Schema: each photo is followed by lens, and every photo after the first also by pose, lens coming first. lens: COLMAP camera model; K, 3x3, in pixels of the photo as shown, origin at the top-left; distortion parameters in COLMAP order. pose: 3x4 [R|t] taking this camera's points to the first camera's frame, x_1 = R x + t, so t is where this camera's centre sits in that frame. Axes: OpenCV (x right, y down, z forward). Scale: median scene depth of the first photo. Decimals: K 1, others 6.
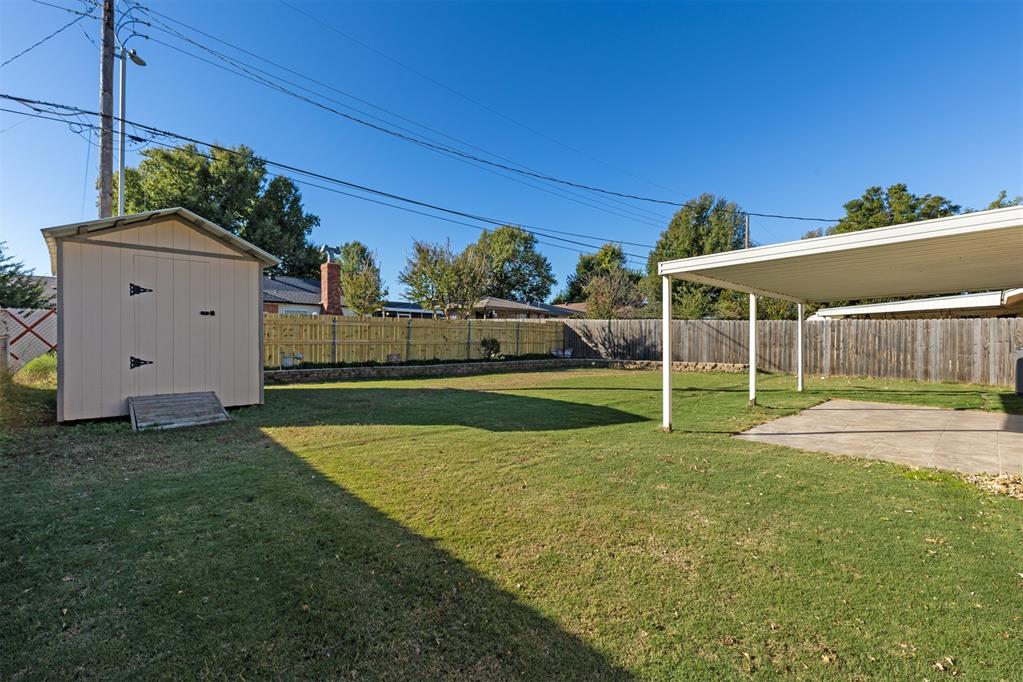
lens RADIAL K [[456.1, 0, 511.5], [0, 456.1, 341.0], [0, 0, 1]] dist [0.001544, 0.000137]
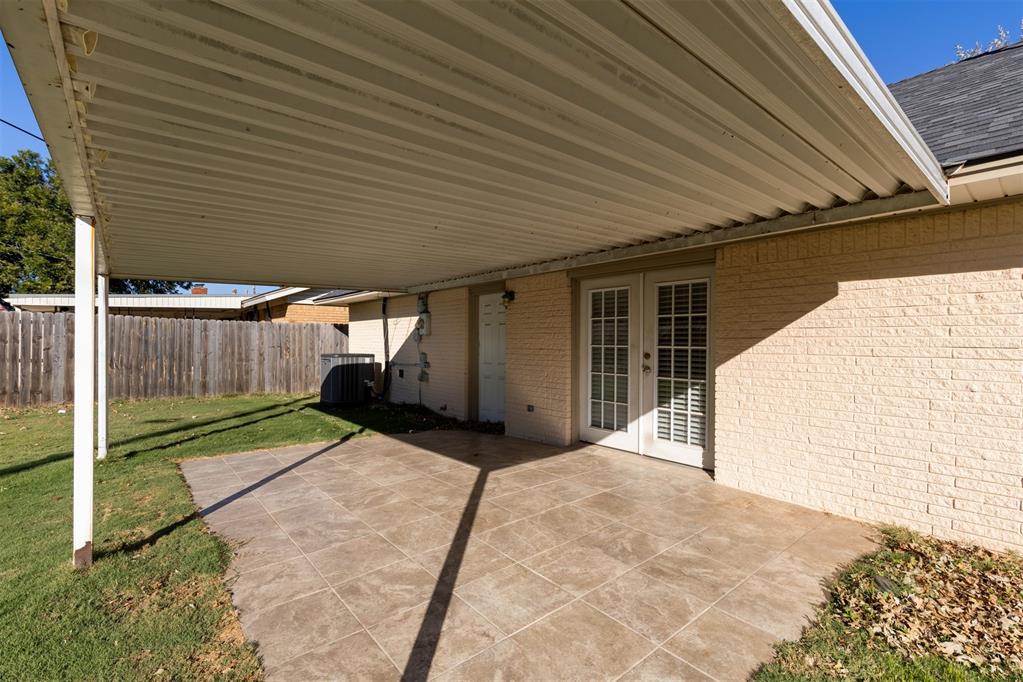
lens RADIAL K [[461.0, 0, 513.3], [0, 461.0, 337.7], [0, 0, 1]] dist [0.000948, -0.000053]
pose [[0.063798, 0.005029, 0.997950, 0.126447], [-0.004255, 0.999980, -0.004768, -0.013246], [-0.997954, -0.003942, 0.063818, 0.385194]]
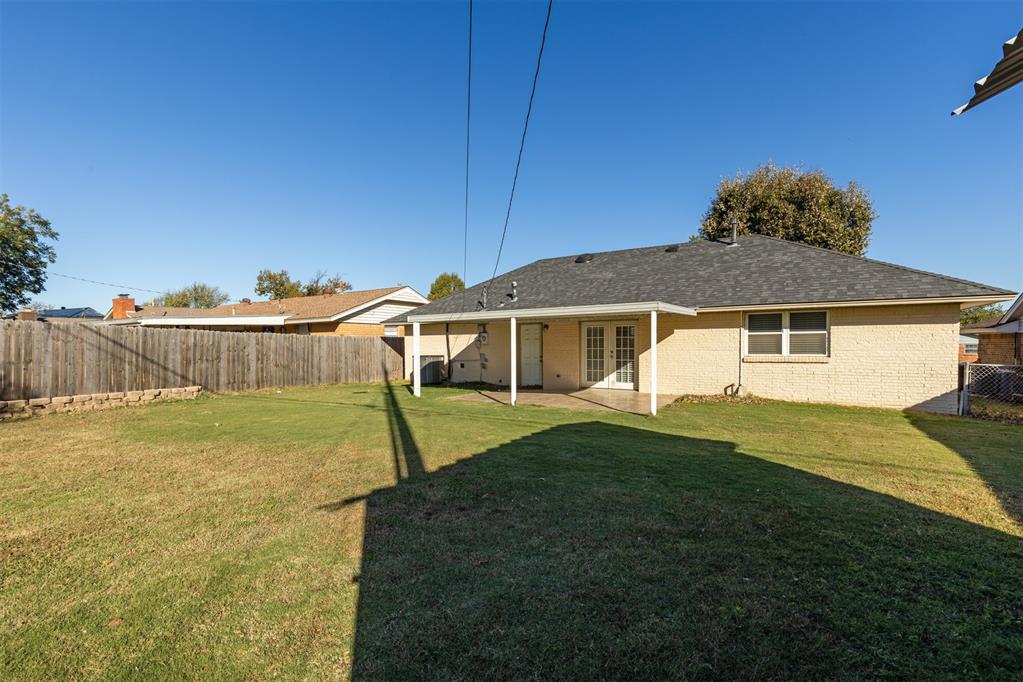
lens RADIAL K [[471.9, 0, 506.9], [0, 471.9, 342.0], [0, 0, 1]] dist [0.000070, 0.000045]
pose [[-0.244634, 0.005391, 0.969601, -0.438951], [0.006269, 0.999972, -0.003979, -0.020039], [-0.969595, 0.005105, -0.244661, 0.775650]]
